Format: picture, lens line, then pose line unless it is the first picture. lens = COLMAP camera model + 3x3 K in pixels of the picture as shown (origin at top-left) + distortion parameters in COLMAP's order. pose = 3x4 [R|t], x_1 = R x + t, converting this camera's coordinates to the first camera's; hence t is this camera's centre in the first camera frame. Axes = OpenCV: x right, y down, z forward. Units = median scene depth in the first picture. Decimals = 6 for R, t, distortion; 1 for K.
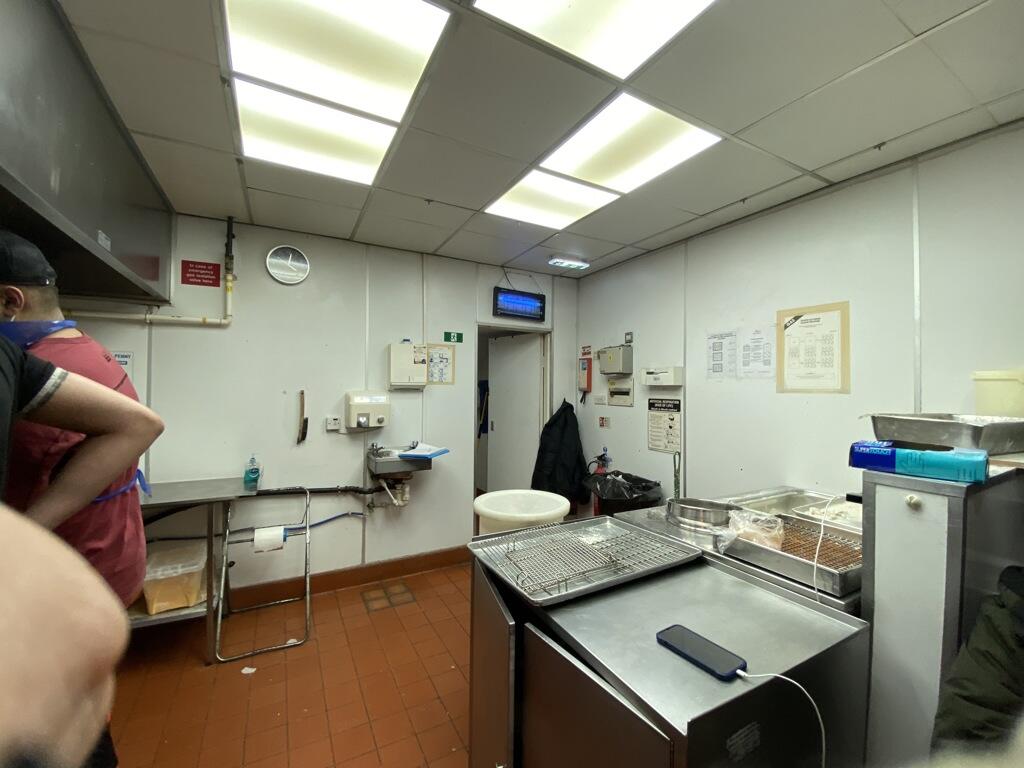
lens RADIAL K [[412.3, 0, 510.5], [0, 412.3, 389.1], [0, 0, 1]] dist [0.000326, -0.000001]
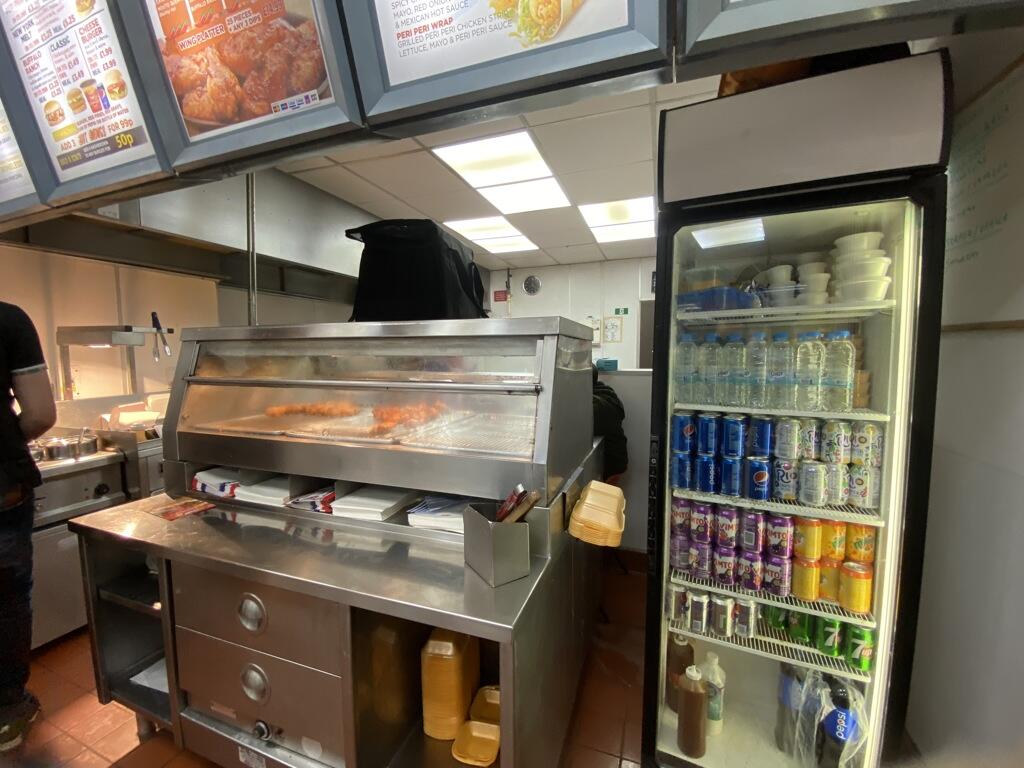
lens RADIAL K [[412.3, 0, 508.1], [0, 412.3, 384.1], [0, 0, 1]] dist [0.000326, -0.000001]
pose [[0.647858, 0.044700, -0.760449, 0.881136], [0.022379, 0.996729, 0.077654, 0.018544], [0.761433, -0.067326, 0.644738, -0.385361]]
